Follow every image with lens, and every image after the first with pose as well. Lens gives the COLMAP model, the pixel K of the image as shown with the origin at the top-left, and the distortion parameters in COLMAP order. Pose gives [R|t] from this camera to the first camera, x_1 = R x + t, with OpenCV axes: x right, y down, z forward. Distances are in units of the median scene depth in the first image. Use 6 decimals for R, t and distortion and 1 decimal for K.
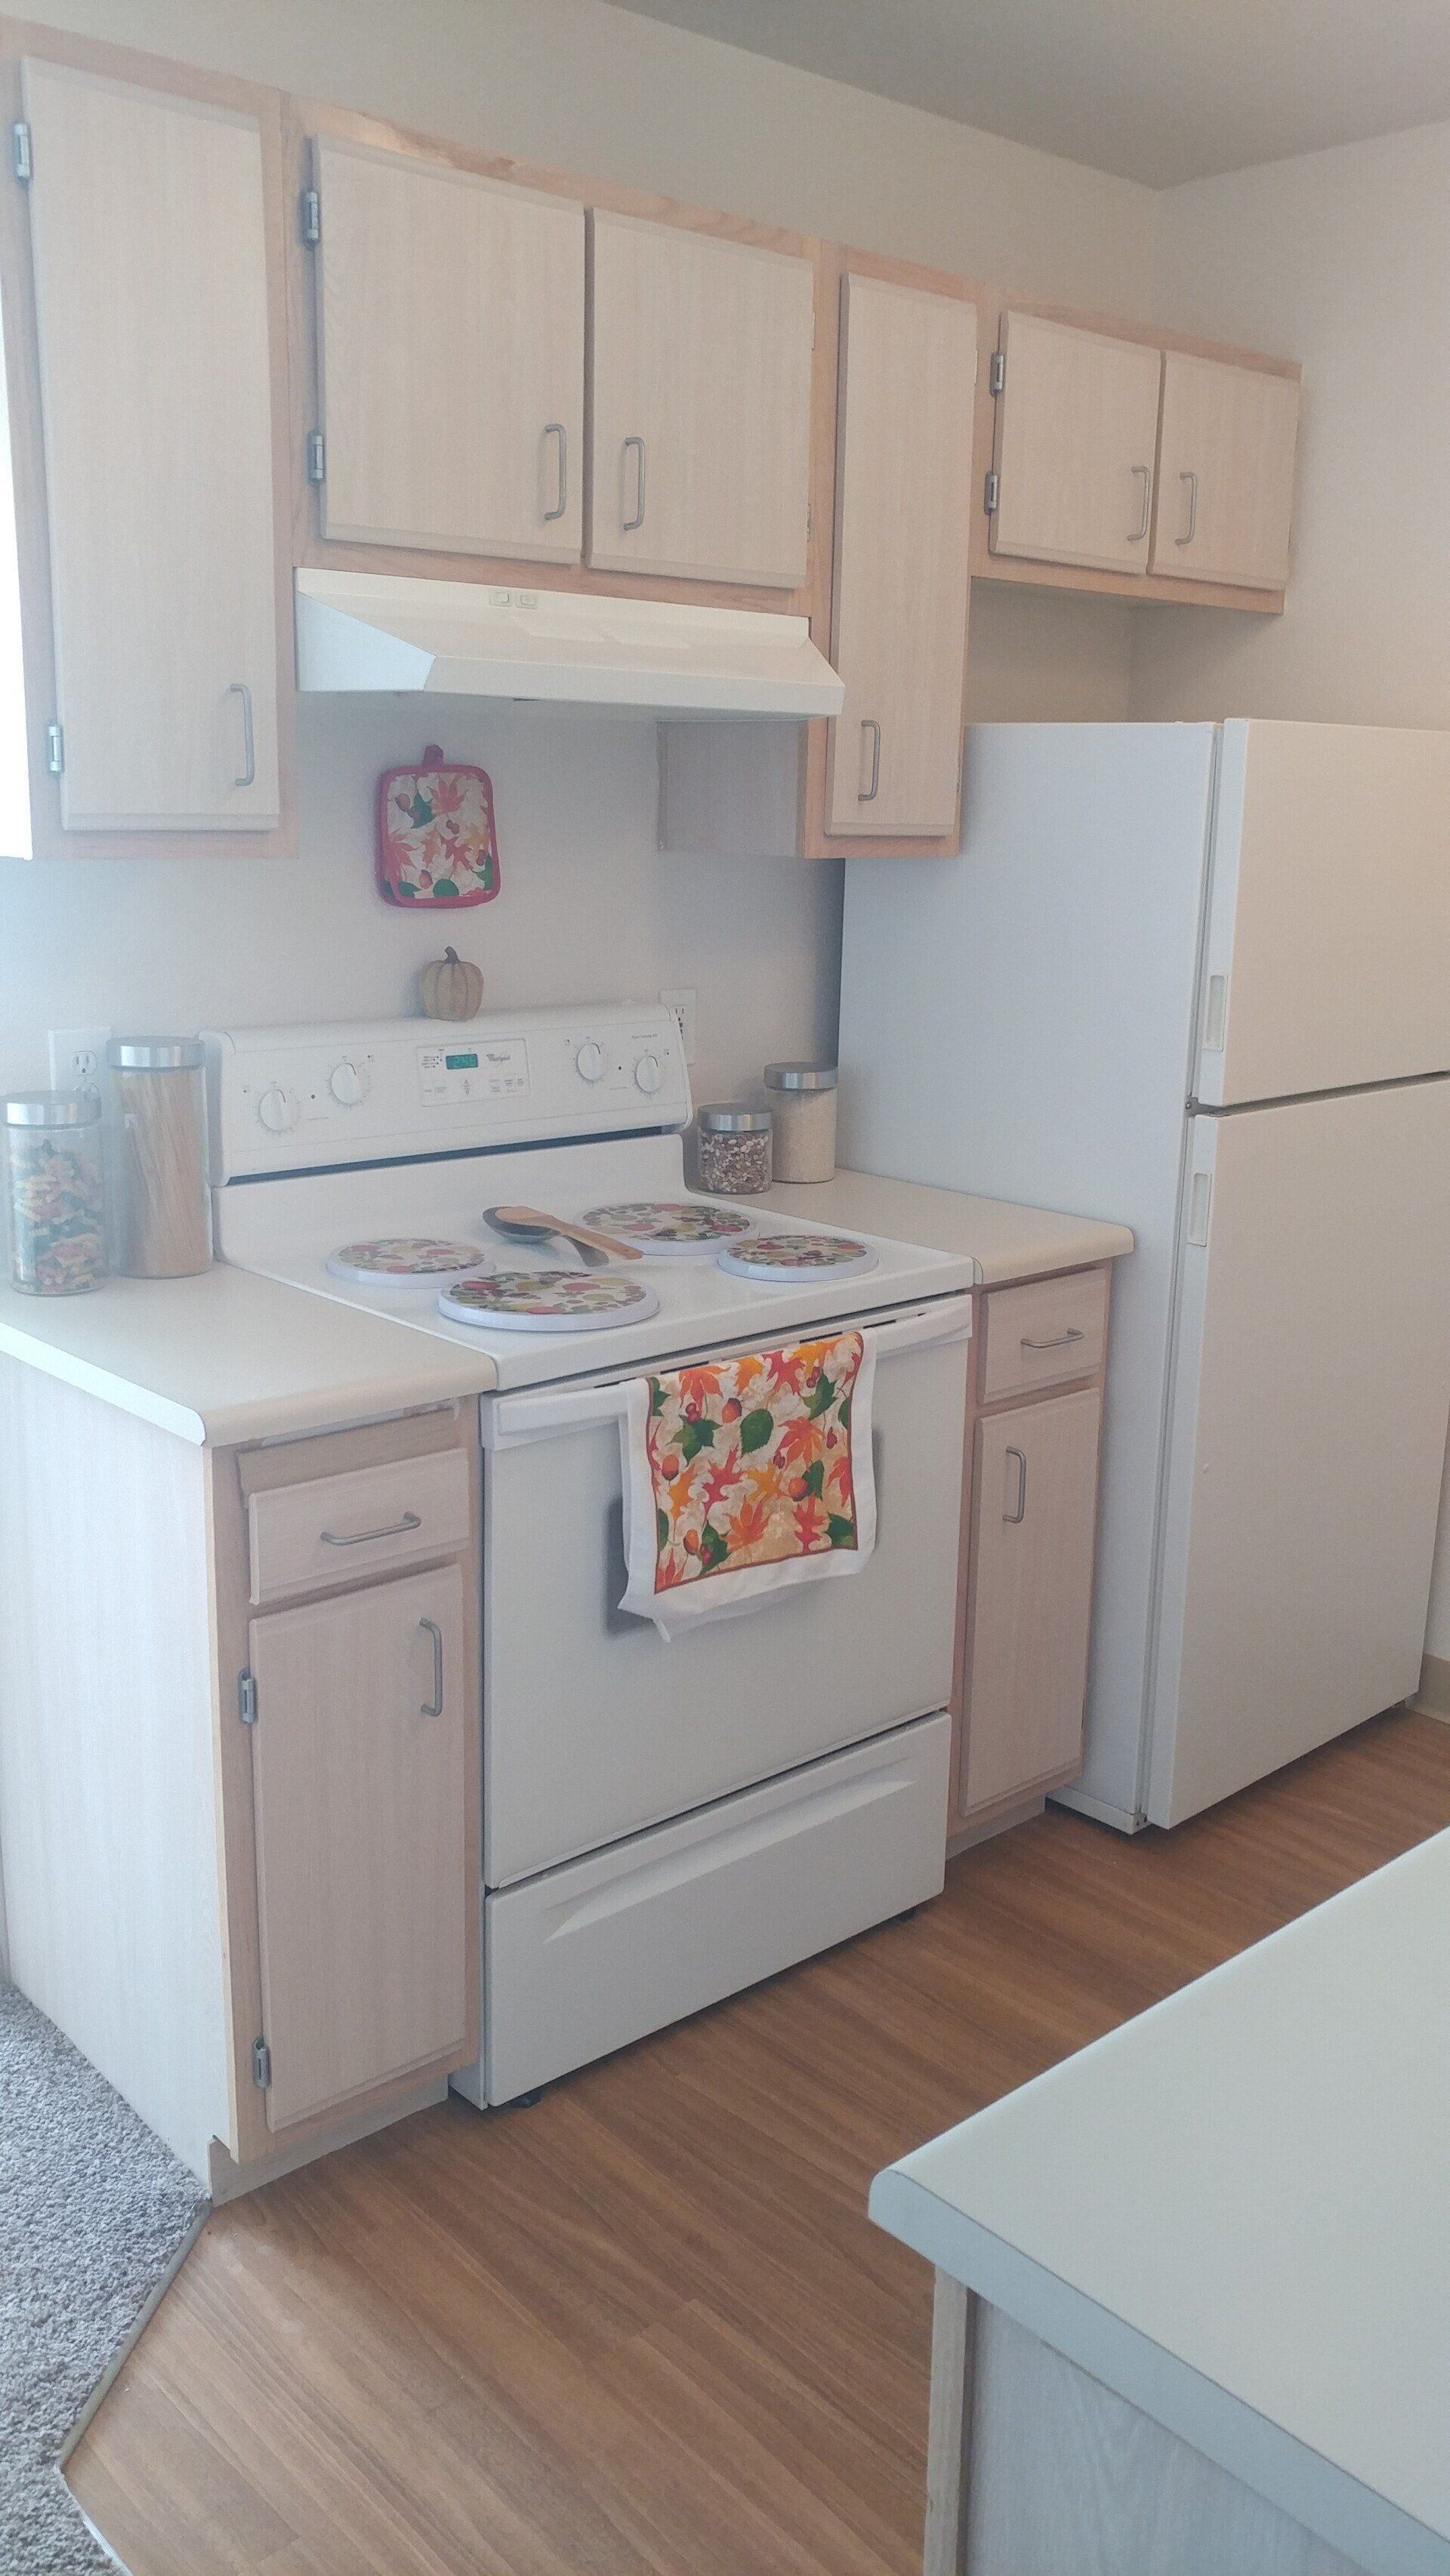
lens RADIAL K [[2049.5, 0, 730.6], [0, 2049.5, 1188.0], [0, 0, 1]] dist [0.012278, -0.072087]
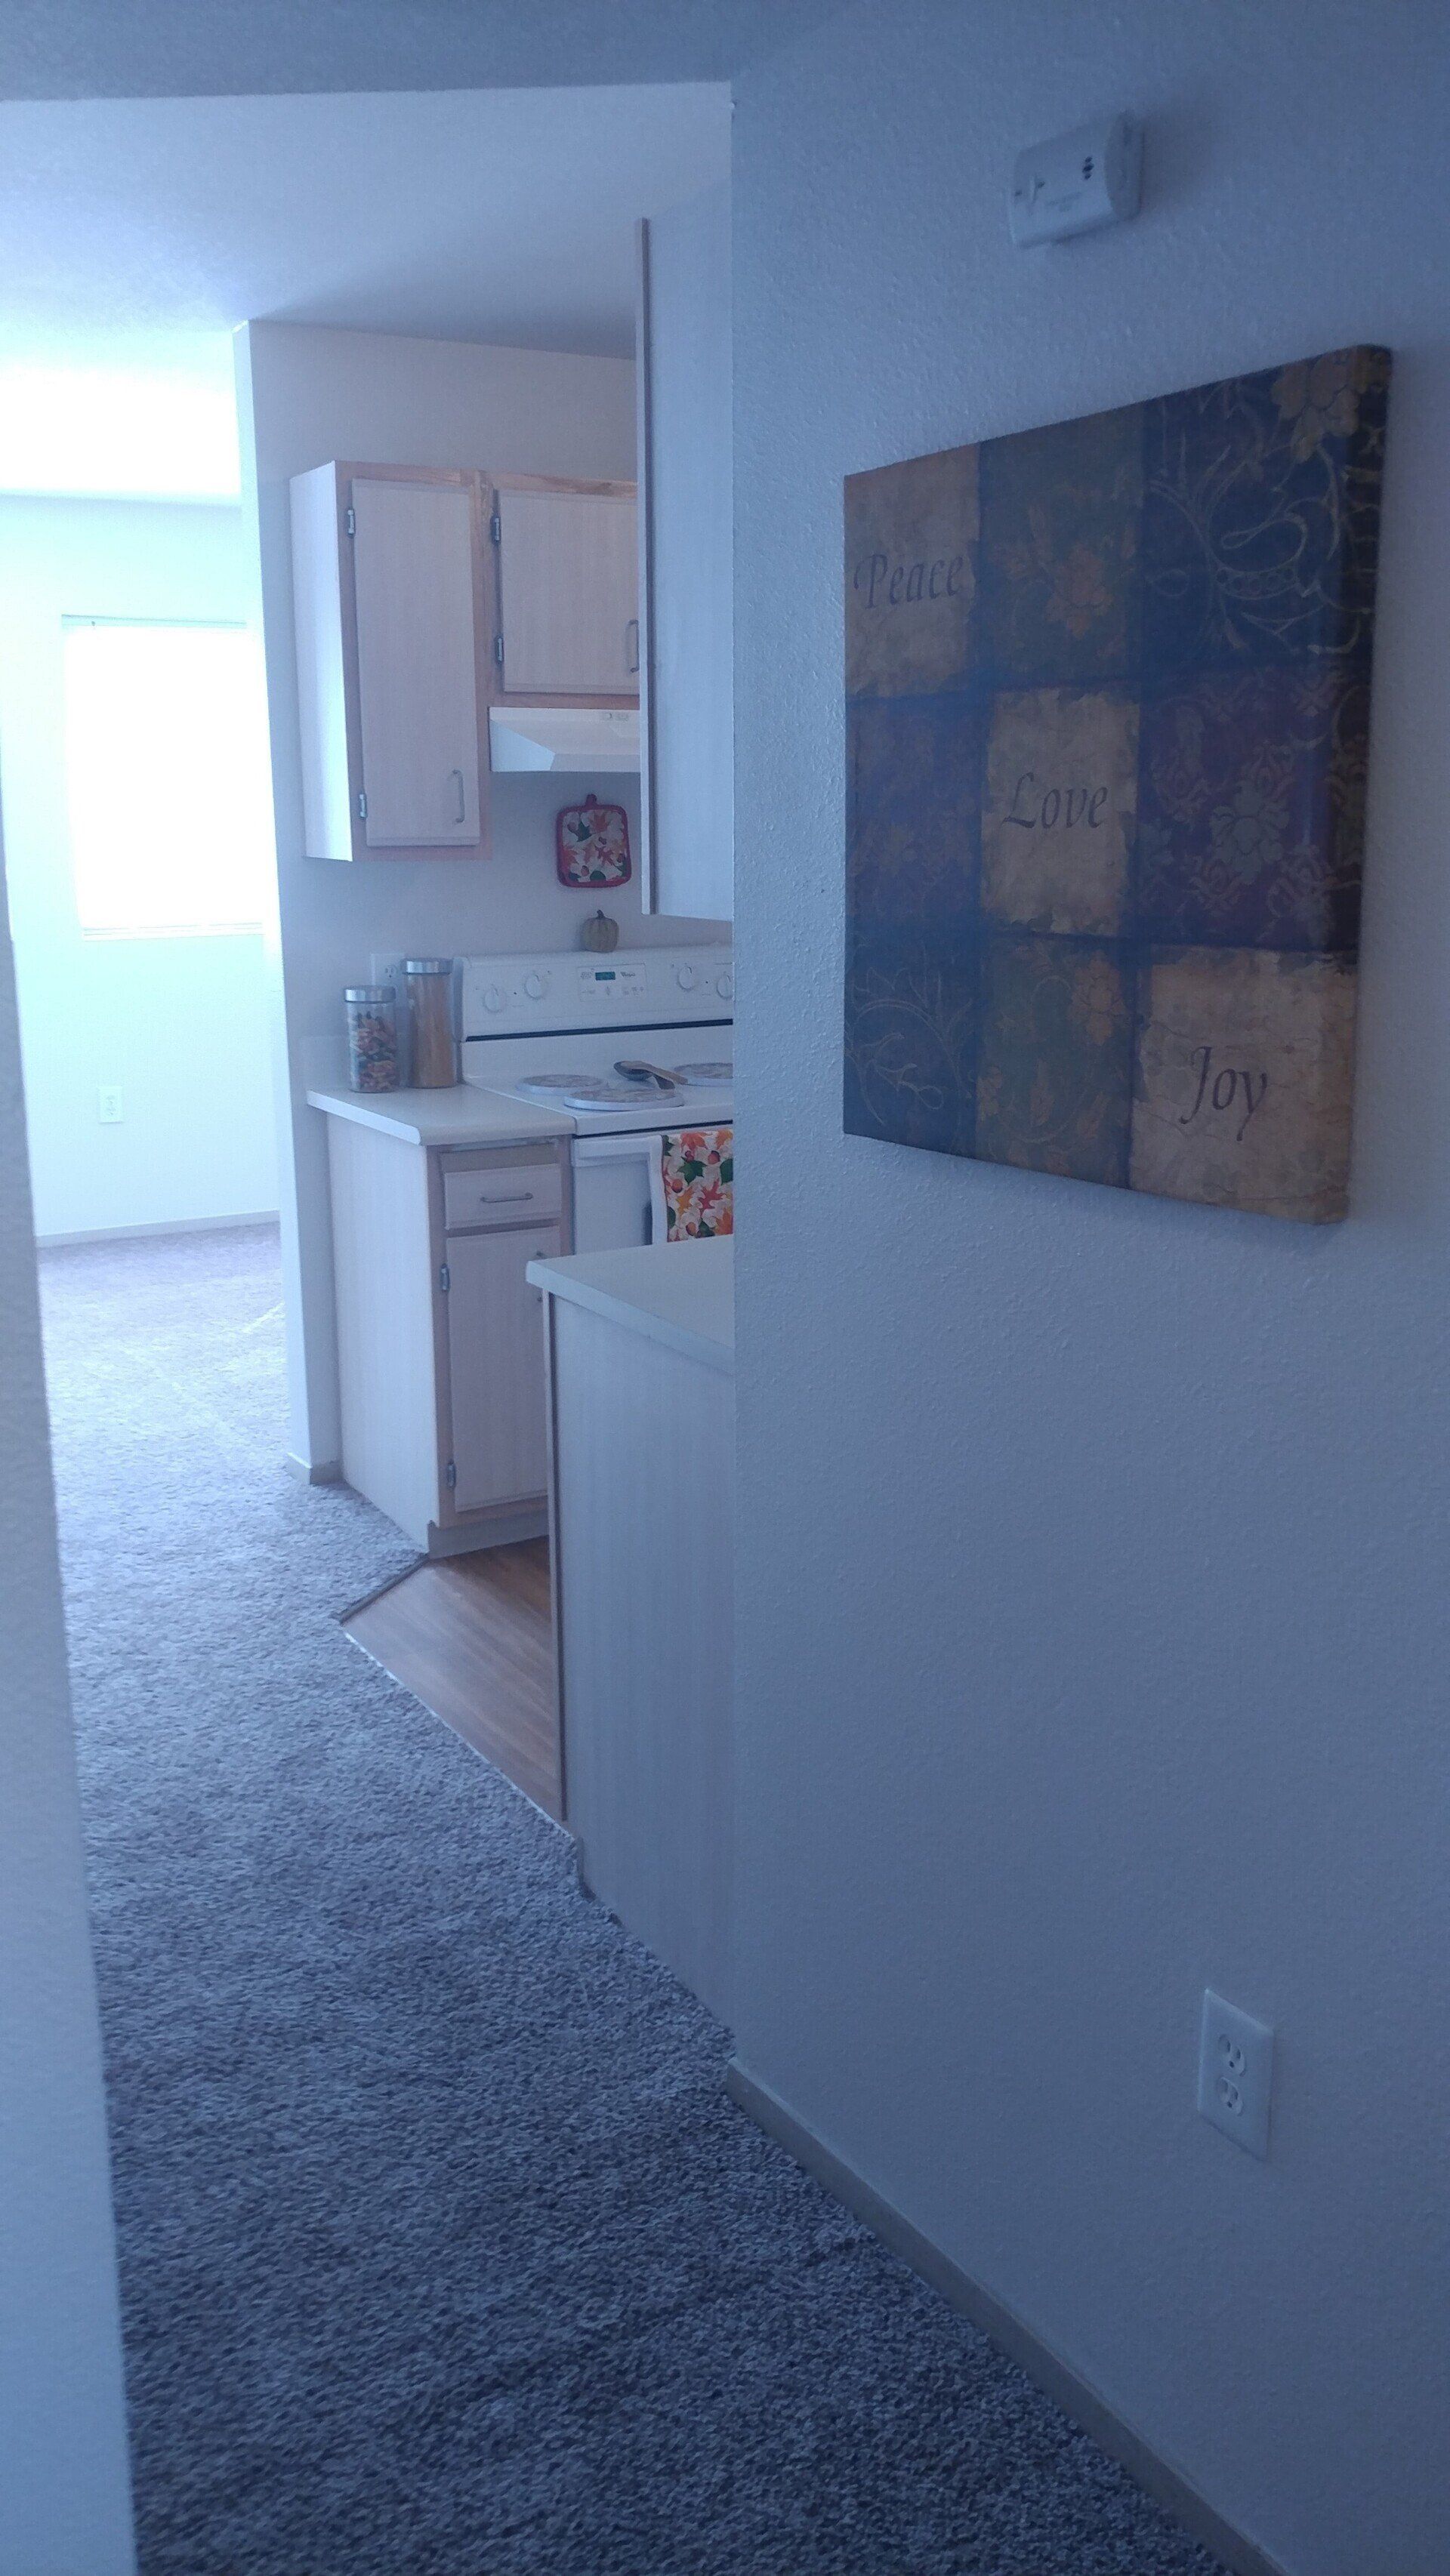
lens RADIAL K [[2049.5, 0, 730.6], [0, 2049.5, 1188.0], [0, 0, 1]] dist [0.012278, -0.072087]
pose [[0.976914, 0.020025, -0.212691, 0.401764], [-0.020472, 0.999790, 0.000104, 0.134035], [0.212649, 0.004253, 0.977119, -0.779280]]
